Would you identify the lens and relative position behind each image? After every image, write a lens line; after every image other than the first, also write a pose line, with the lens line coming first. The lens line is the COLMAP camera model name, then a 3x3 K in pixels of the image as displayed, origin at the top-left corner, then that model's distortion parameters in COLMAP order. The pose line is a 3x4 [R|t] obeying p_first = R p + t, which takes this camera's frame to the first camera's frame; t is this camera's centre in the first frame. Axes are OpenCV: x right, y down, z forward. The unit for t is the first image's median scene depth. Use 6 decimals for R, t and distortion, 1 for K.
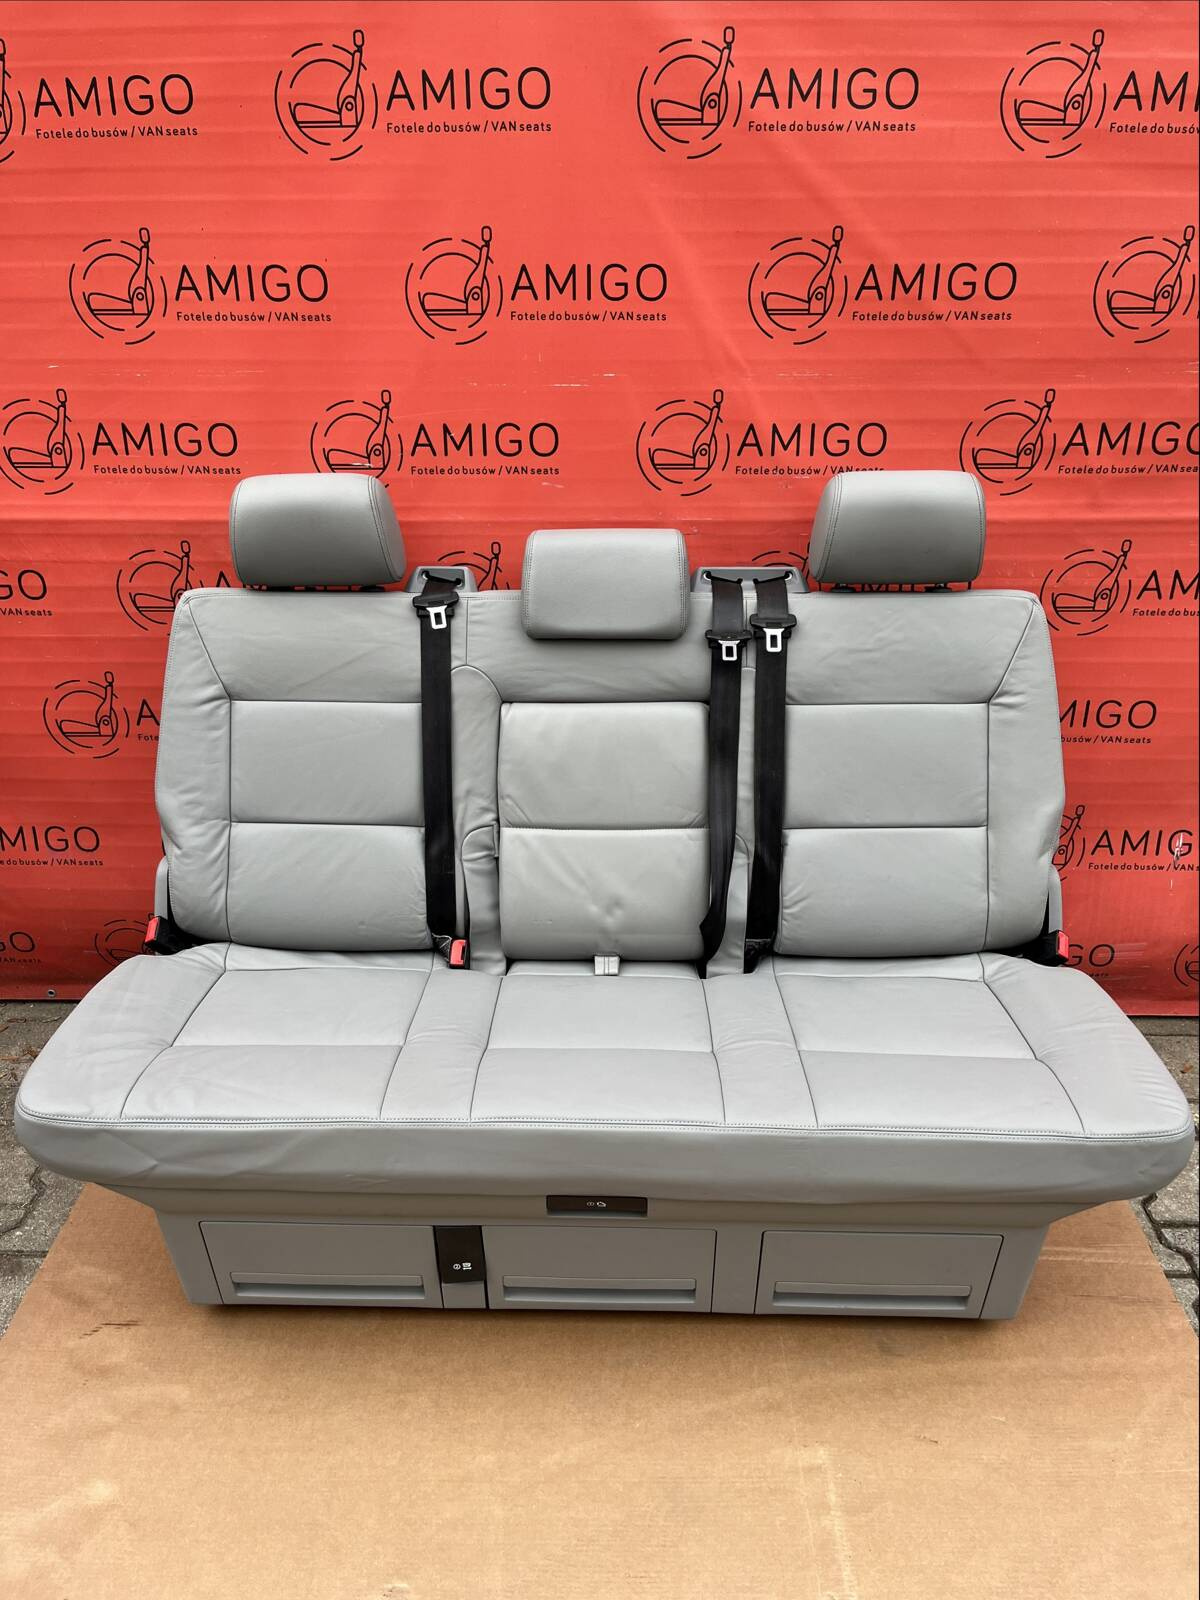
lens RADIAL K [[1214.8, 0, 598.1], [0, 1214.8, 795.9], [0, 0, 1]] dist [0.068637, -0.100335]
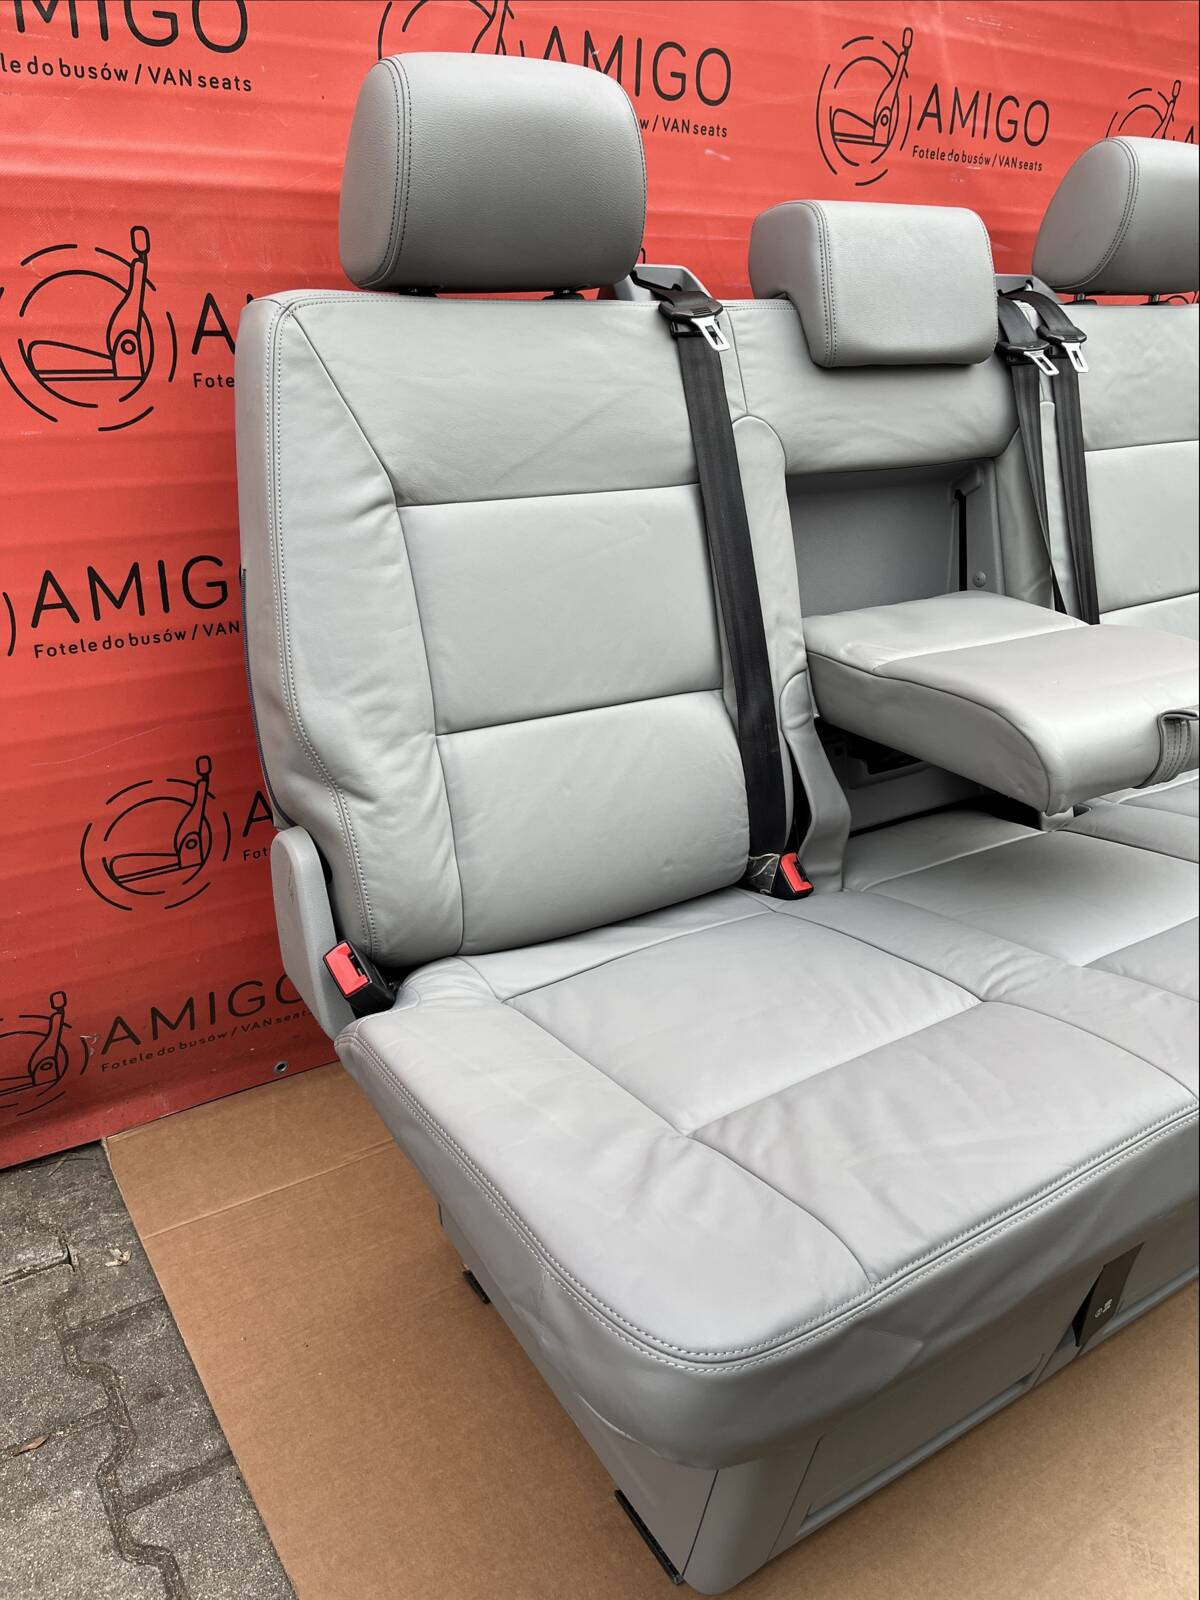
lens RADIAL K [[1214.8, 0, 598.8], [0, 1214.8, 809.2], [0, 0, 1]] dist [0.068637, -0.100335]
pose [[0.824233, -0.205708, 0.527565, -0.536989], [0.191975, 0.978017, 0.081418, 0.023423], [-0.532715, 0.034172, 0.845604, 0.514970]]
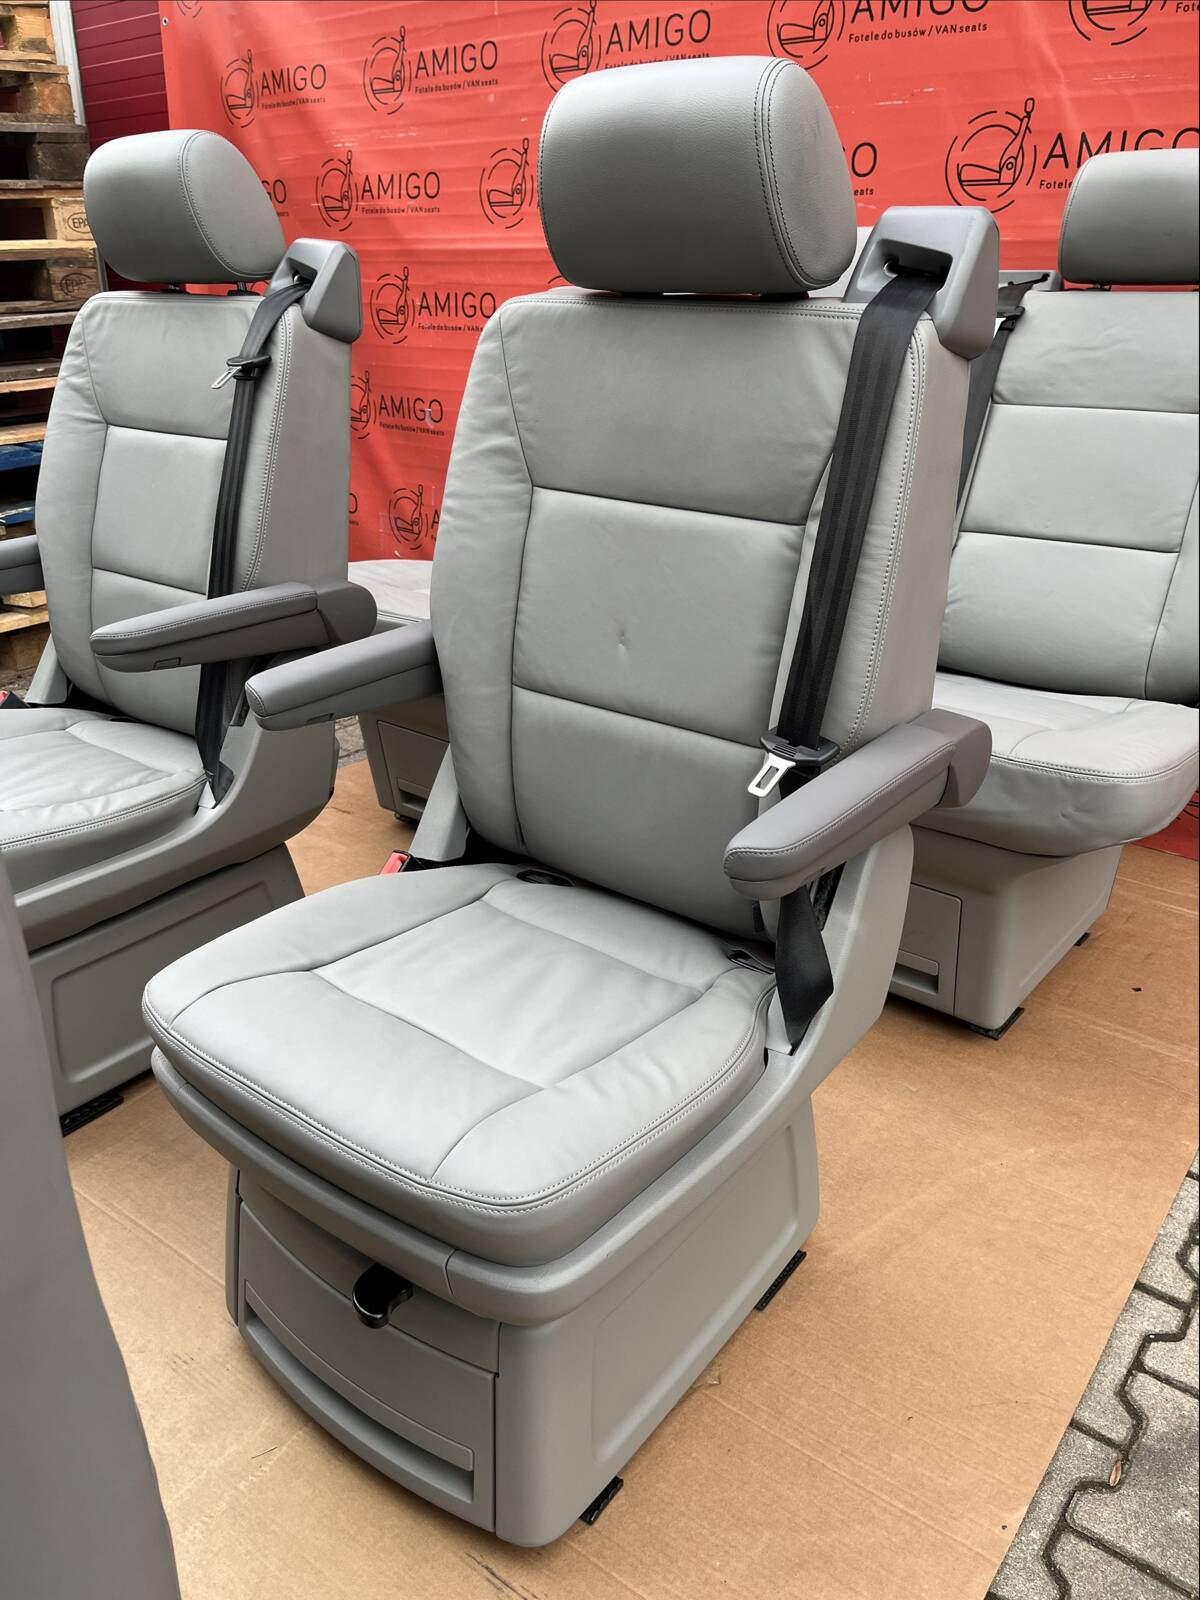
lens RADIAL K [[1214.8, 0, 602.7], [0, 1214.8, 805.7], [0, 0, 1]] dist [0.068637, -0.100335]
pose [[0.799678, 0.243145, -0.548995, 0.515692], [-0.263097, 0.963783, 0.043619, 0.271616], [0.539718, 0.109558, 0.834687, 0.050323]]
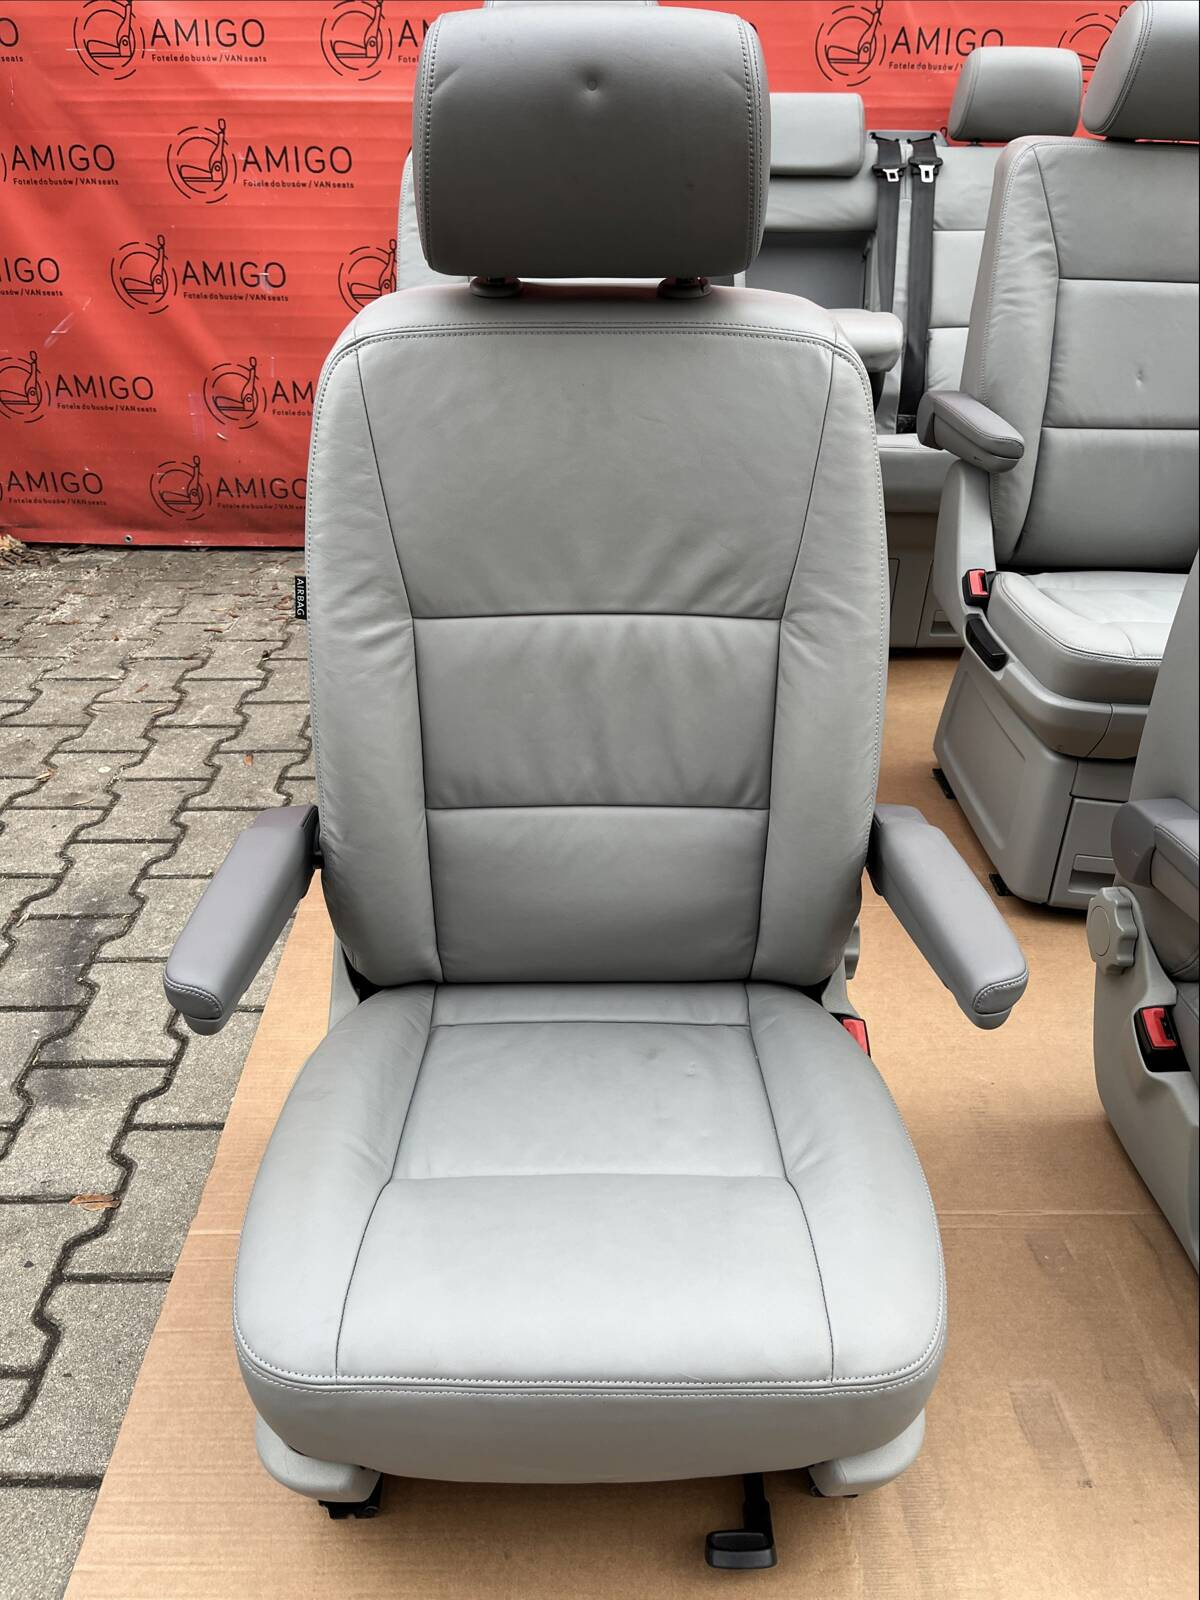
lens RADIAL K [[1214.8, 0, 606.0], [0, 1214.8, 819.1], [0, 0, 1]] dist [0.068637, -0.100335]
pose [[0.999438, -0.002937, 0.033399, -0.249292], [0.001184, 0.998627, 0.052373, 0.494719], [-0.033507, -0.052304, 0.998069, -0.365306]]
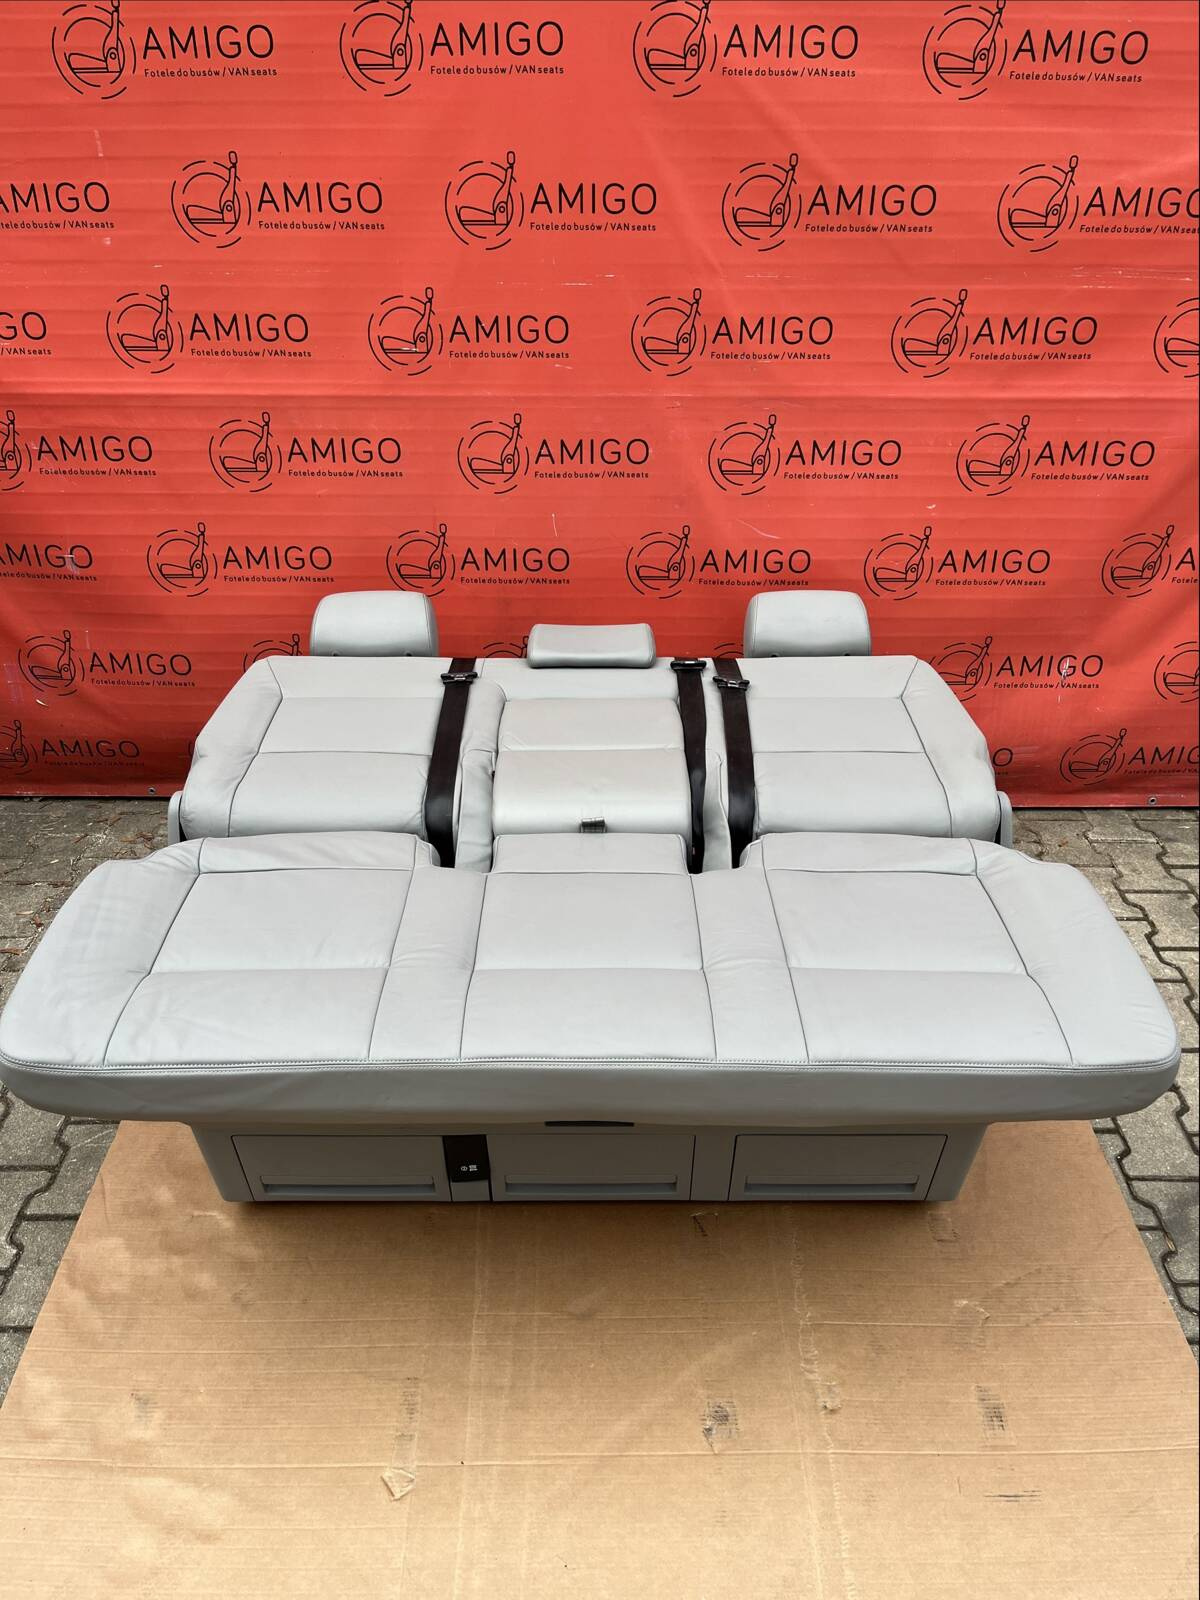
lens RADIAL K [[1214.8, 0, 607.8], [0, 1214.8, 803.3], [0, 0, 1]] dist [0.068637, -0.100335]
pose [[0.999907, -0.000617, 0.013646, -0.010039], [-0.000676, 0.995520, 0.094553, 0.070839], [-0.013643, -0.094553, 0.995426, -0.288693]]
